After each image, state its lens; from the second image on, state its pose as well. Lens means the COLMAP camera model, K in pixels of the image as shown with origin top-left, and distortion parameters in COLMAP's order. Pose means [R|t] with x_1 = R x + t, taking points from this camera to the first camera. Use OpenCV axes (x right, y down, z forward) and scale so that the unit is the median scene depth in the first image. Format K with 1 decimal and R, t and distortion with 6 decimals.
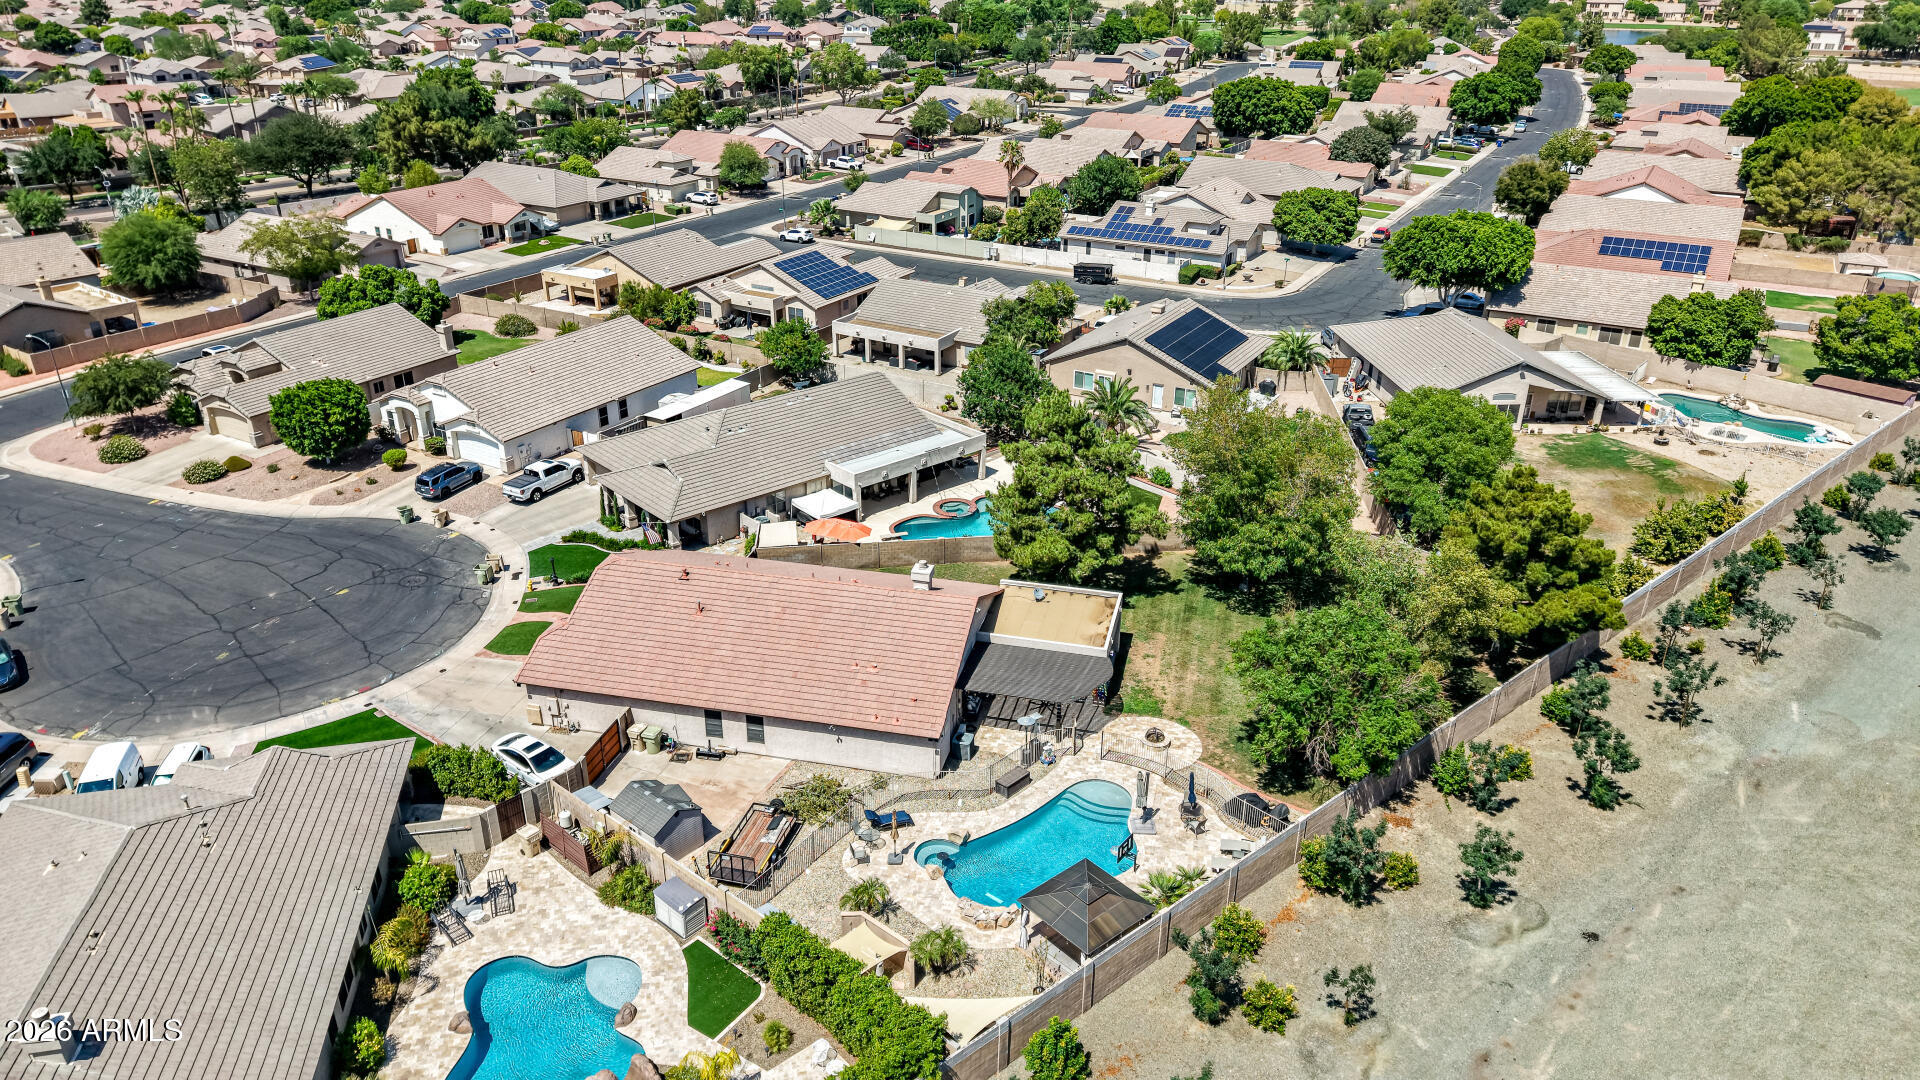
lens RADIAL K [[1285.5, 0, 960.9], [0, 1285.5, 536.8], [0, 0, 1]] dist [0.029194, -0.027881]
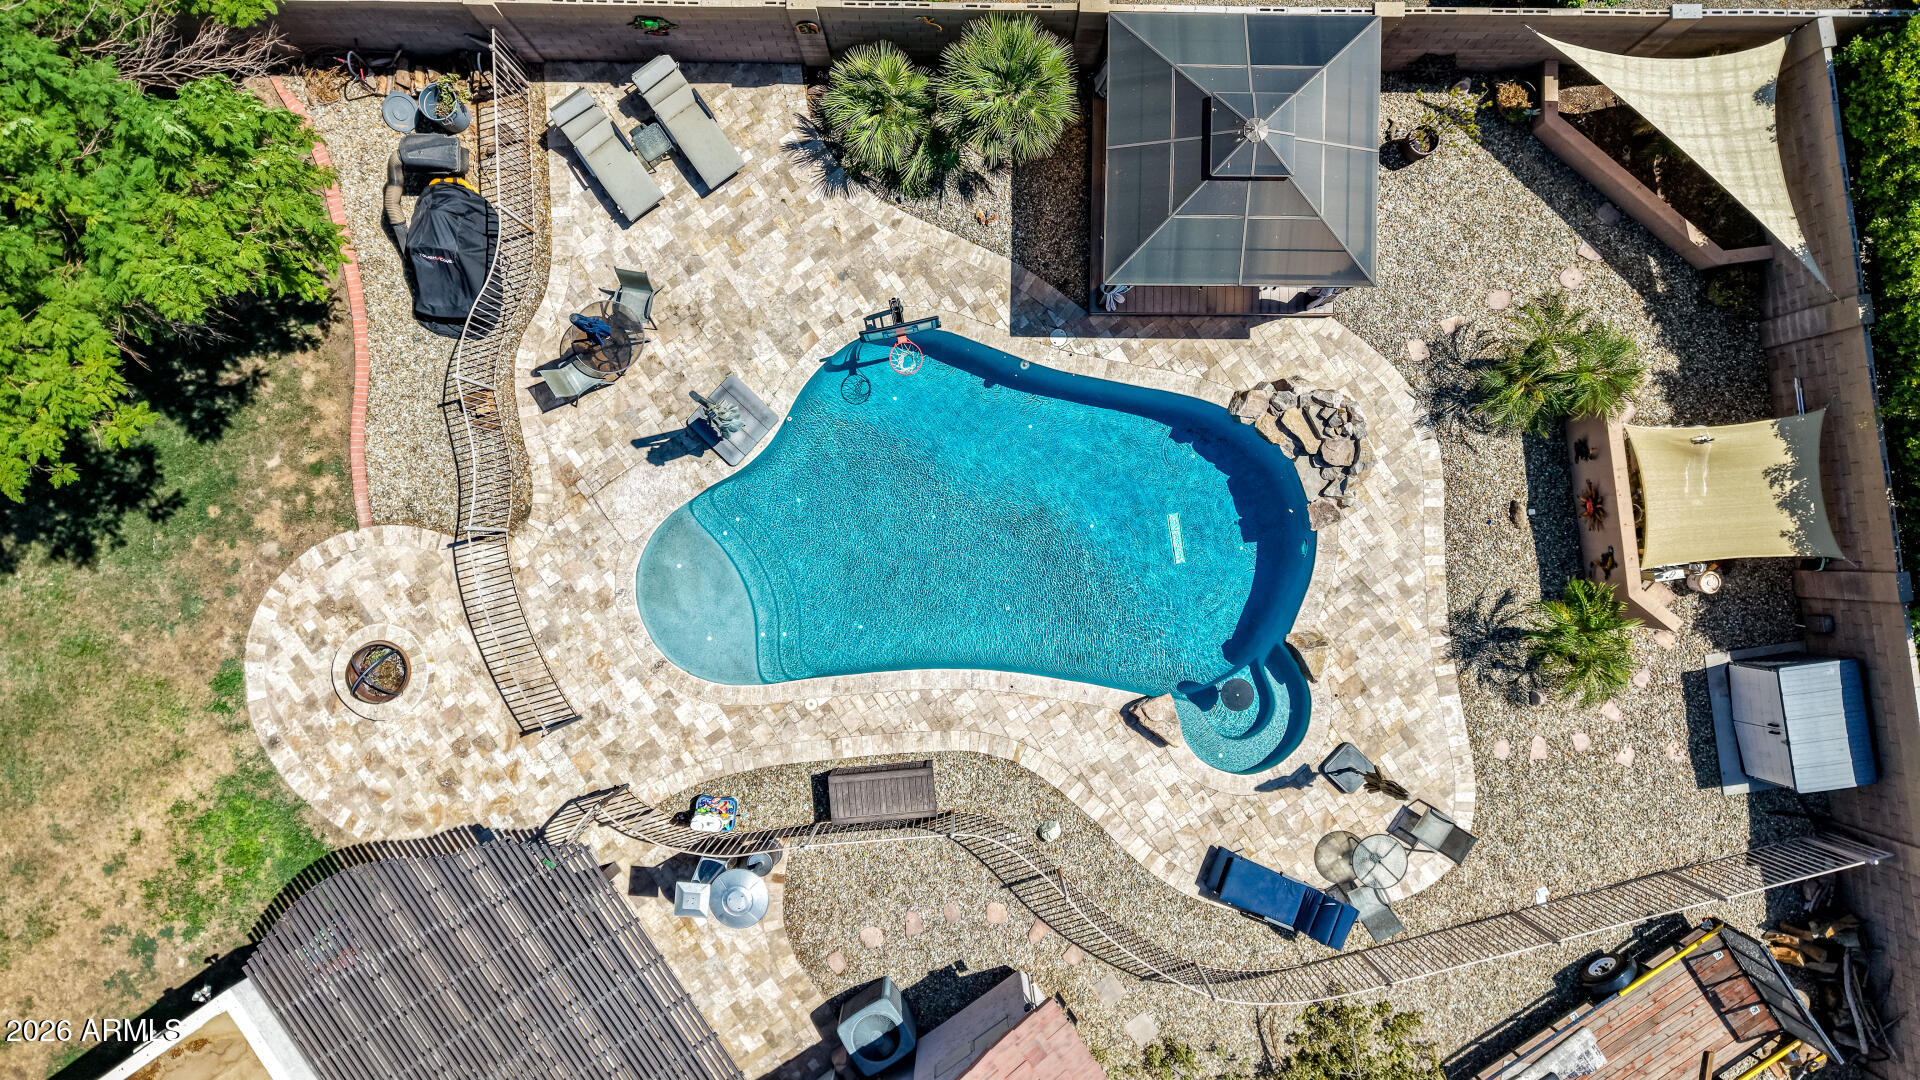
lens RADIAL K [[1297.7, 0, 958.9], [0, 1297.7, 537.8], [0, 0, 1]] dist [0.083810, -0.105161]
pose [[-0.748654, -0.662959, 0.001520, 0.040519], [0.271340, -0.304319, 0.913107, -0.055092], [-0.604890, 0.684014, 0.407717, 0.468060]]
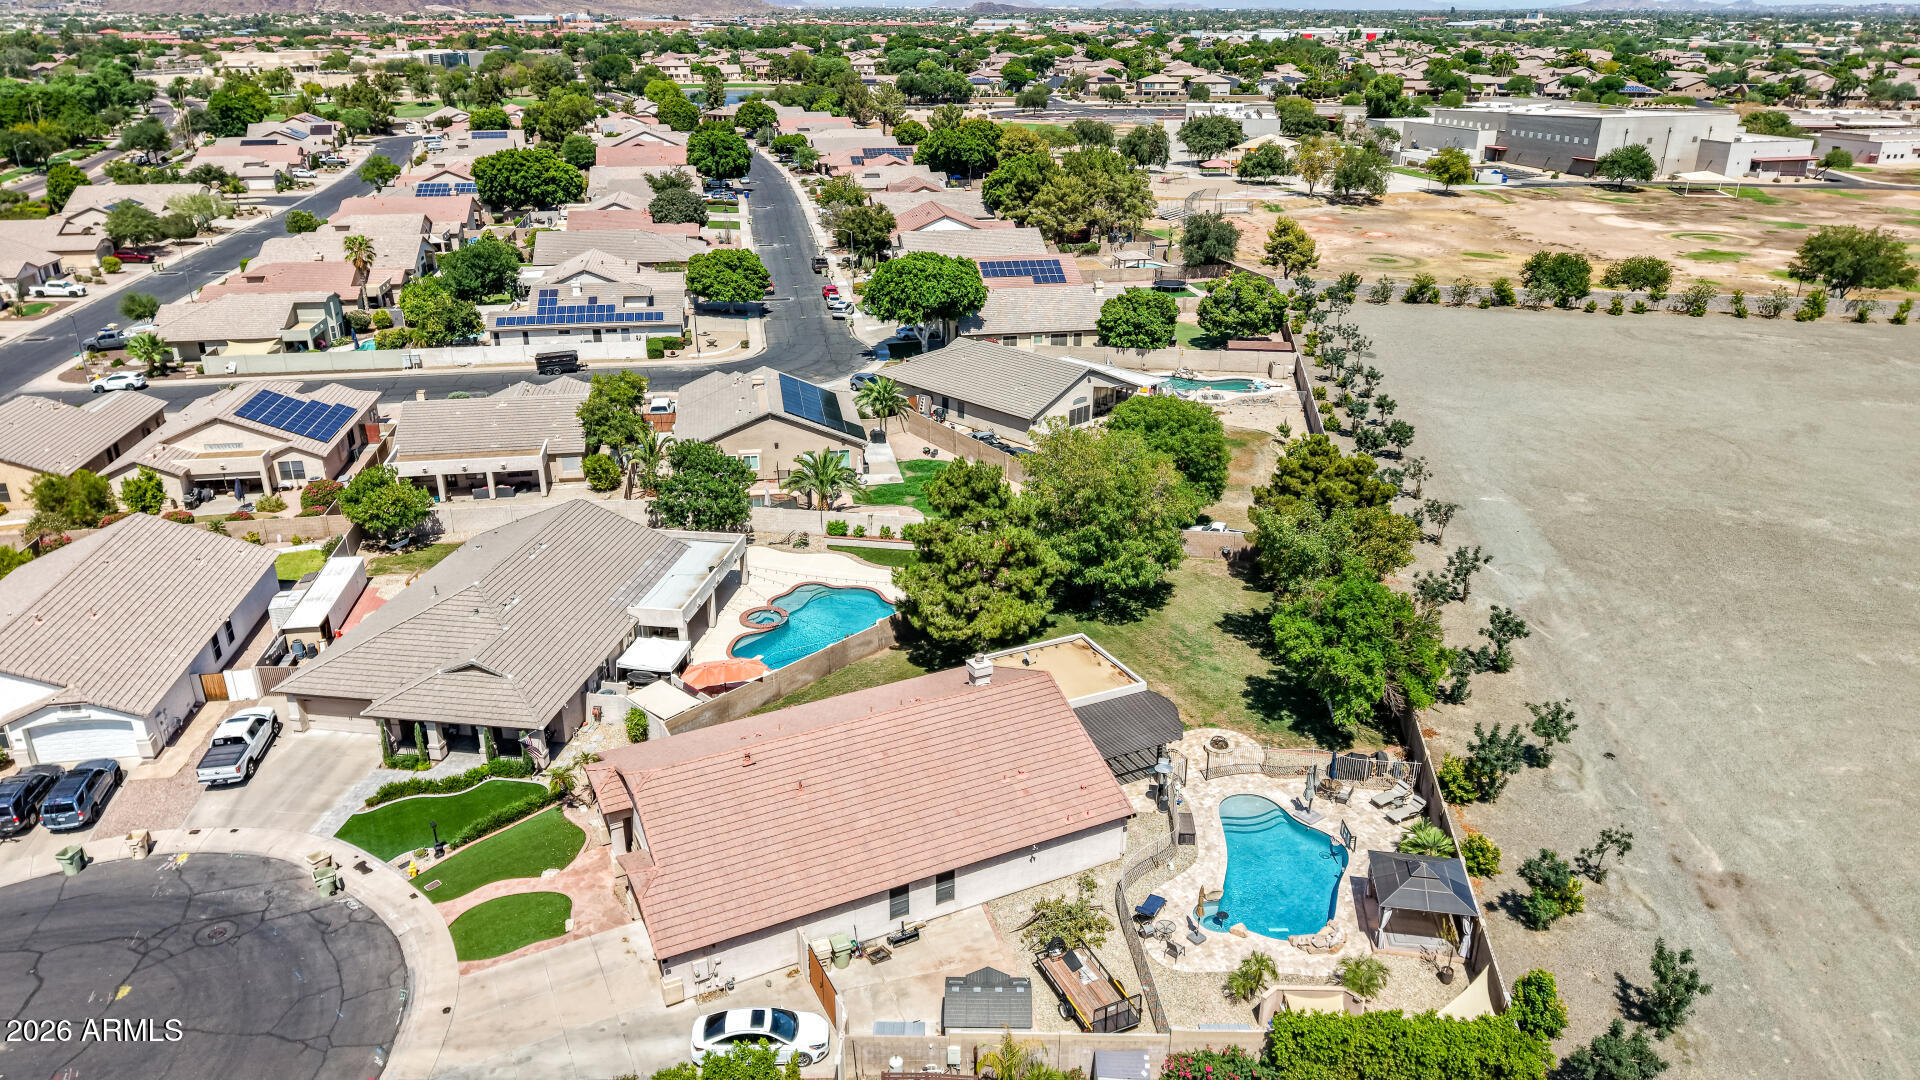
lens RADIAL K [[1279.3, 0, 962.2], [0, 1279.3, 548.1], [0, 0, 1]] dist [0.025129, -0.024868]
pose [[0.765854, -0.249944, 0.592448, -0.370371], [0.270937, 0.961013, 0.055197, -0.072196], [-0.583147, 0.118243, 0.803715, 0.155444]]
